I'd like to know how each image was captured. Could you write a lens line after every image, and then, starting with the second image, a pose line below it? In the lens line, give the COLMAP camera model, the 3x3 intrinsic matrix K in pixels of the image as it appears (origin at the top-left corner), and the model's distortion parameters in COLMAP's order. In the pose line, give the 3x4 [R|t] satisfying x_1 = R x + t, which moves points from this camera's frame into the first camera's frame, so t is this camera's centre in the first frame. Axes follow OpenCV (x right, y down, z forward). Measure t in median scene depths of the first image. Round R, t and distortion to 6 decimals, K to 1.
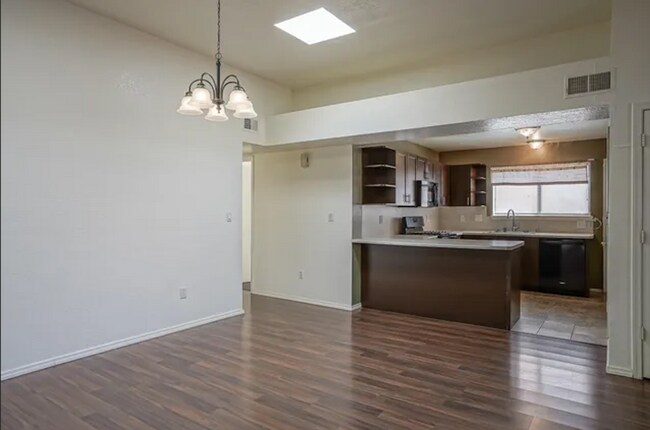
lens RADIAL K [[410.9, 0, 322.4], [0, 410.9, 210.2], [0, 0, 1]] dist [0.003888, 0.003671]
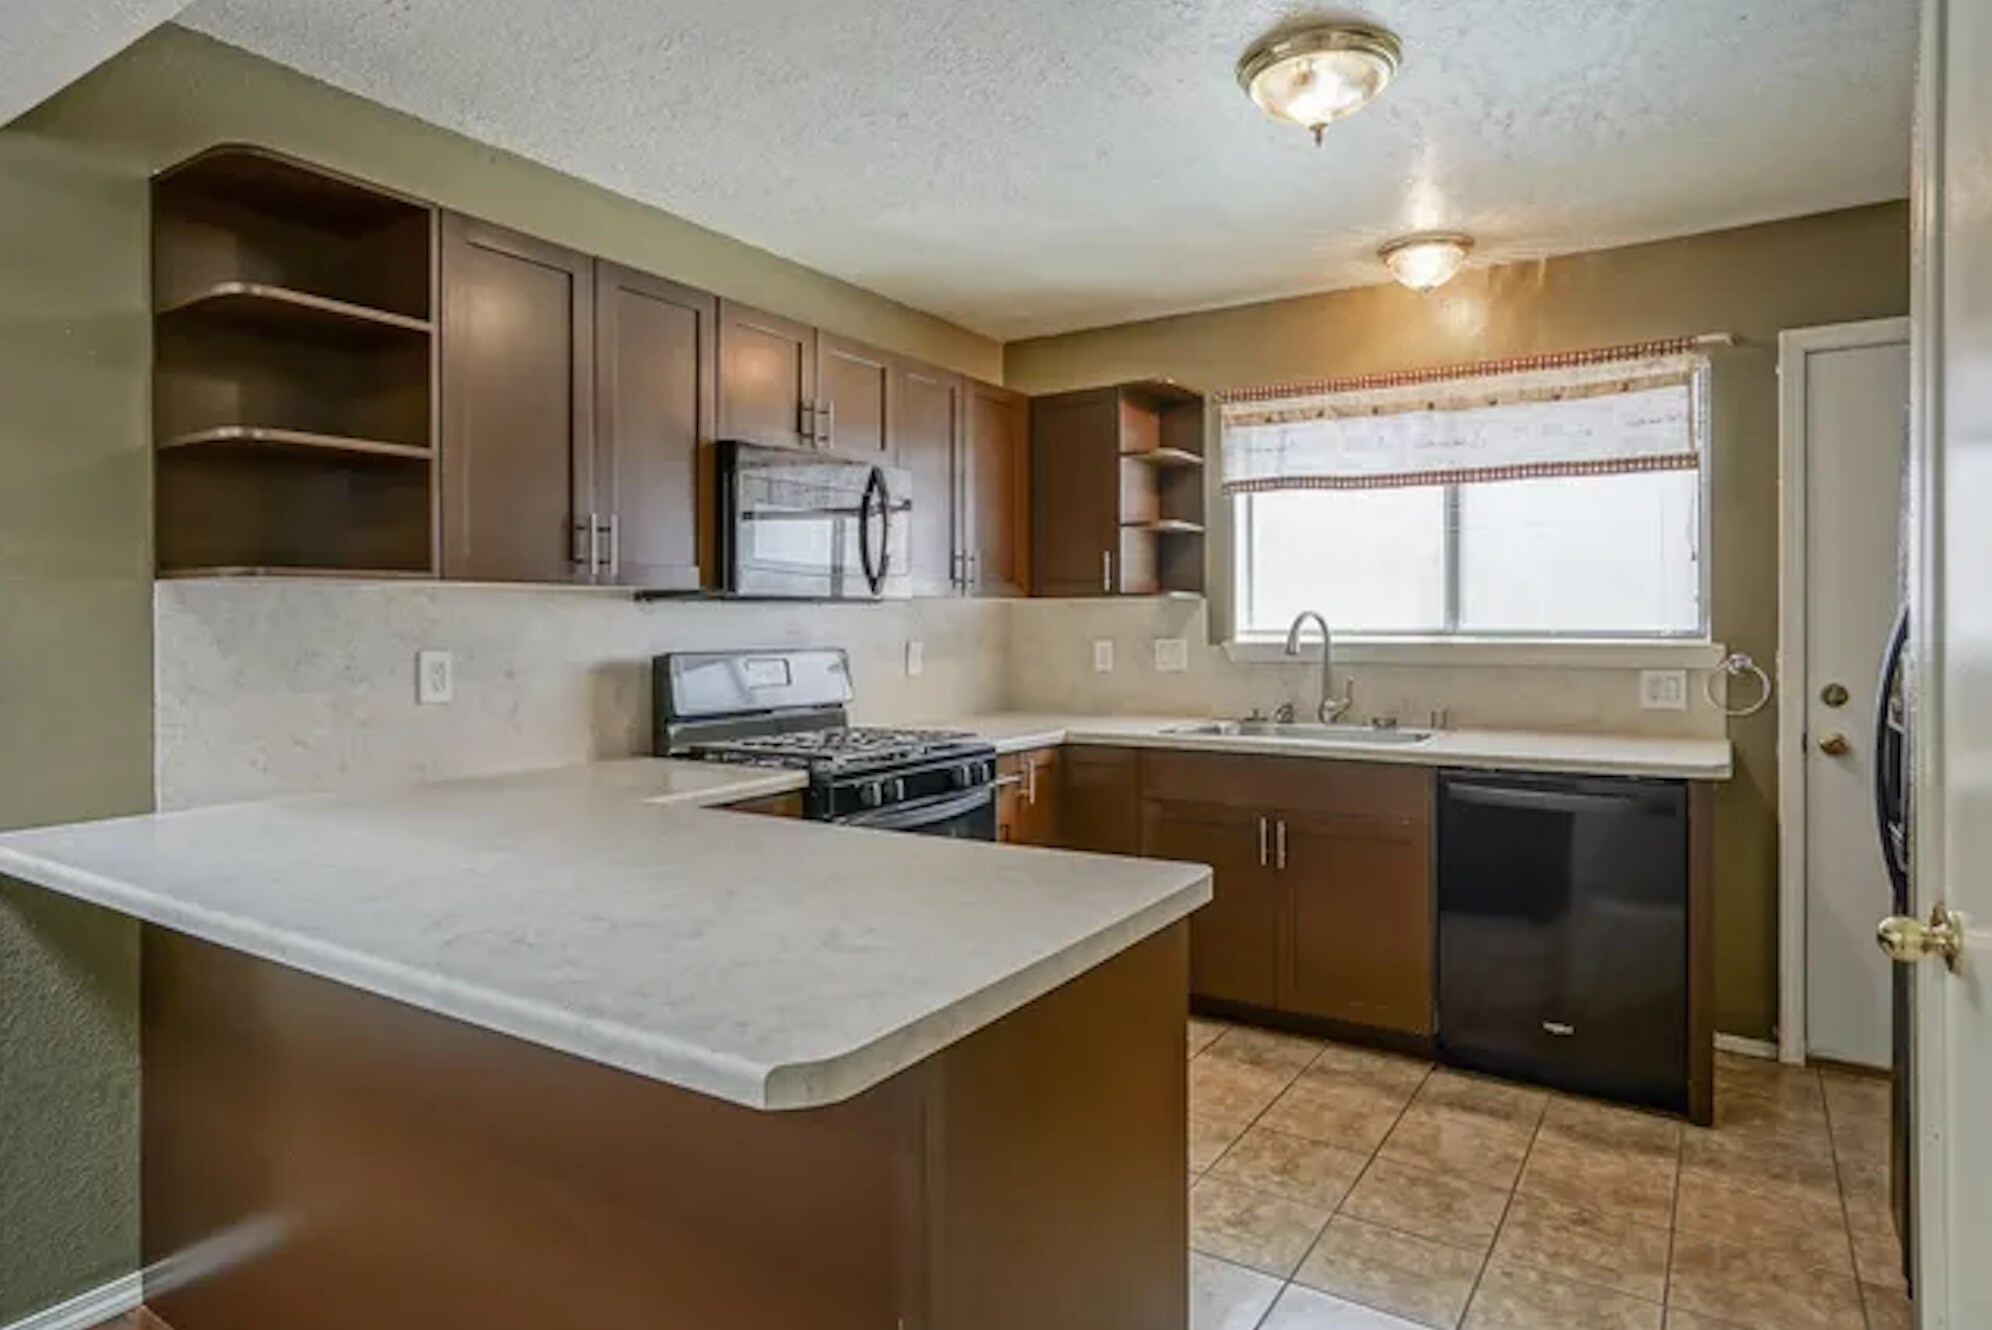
lens RADIAL K [[1169.4, 0, 969.0], [0, 1169.4, 619.7], [0, 0, 1]] dist [-0.003813, -0.000458]
pose [[0.999424, -0.004267, 0.033655, 0.291753], [0.004226, 0.999990, 0.001292, 0.000987], [-0.033661, -0.001149, 0.999433, 0.474135]]
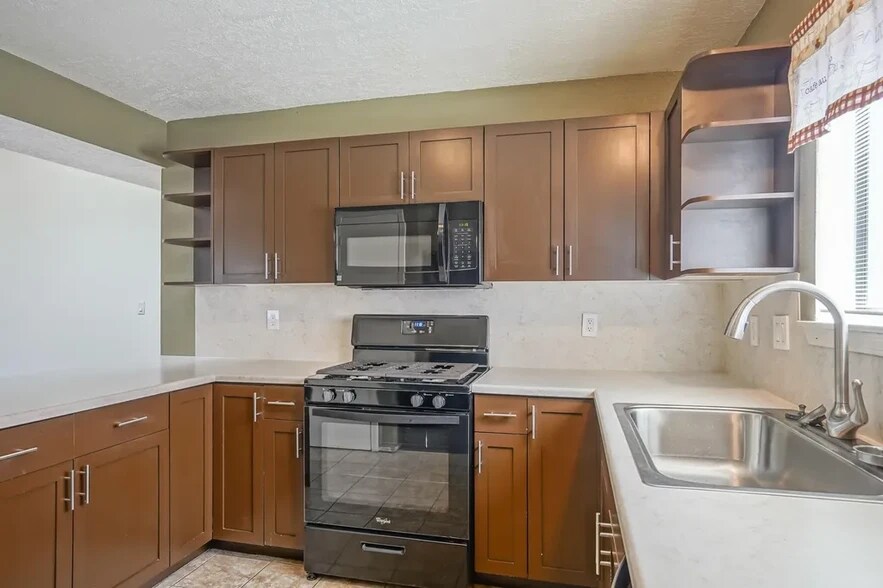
lens RADIAL K [[518.4, 0, 441.7], [0, 518.4, 295.0], [0, 0, 1]] dist [-0.003813, -0.000458]
pose [[0.359562, -0.007831, -0.933088, 0.589818], [0.001853, 0.999969, -0.007678, 0.001463], [0.933119, 0.001031, 0.359566, 0.826986]]
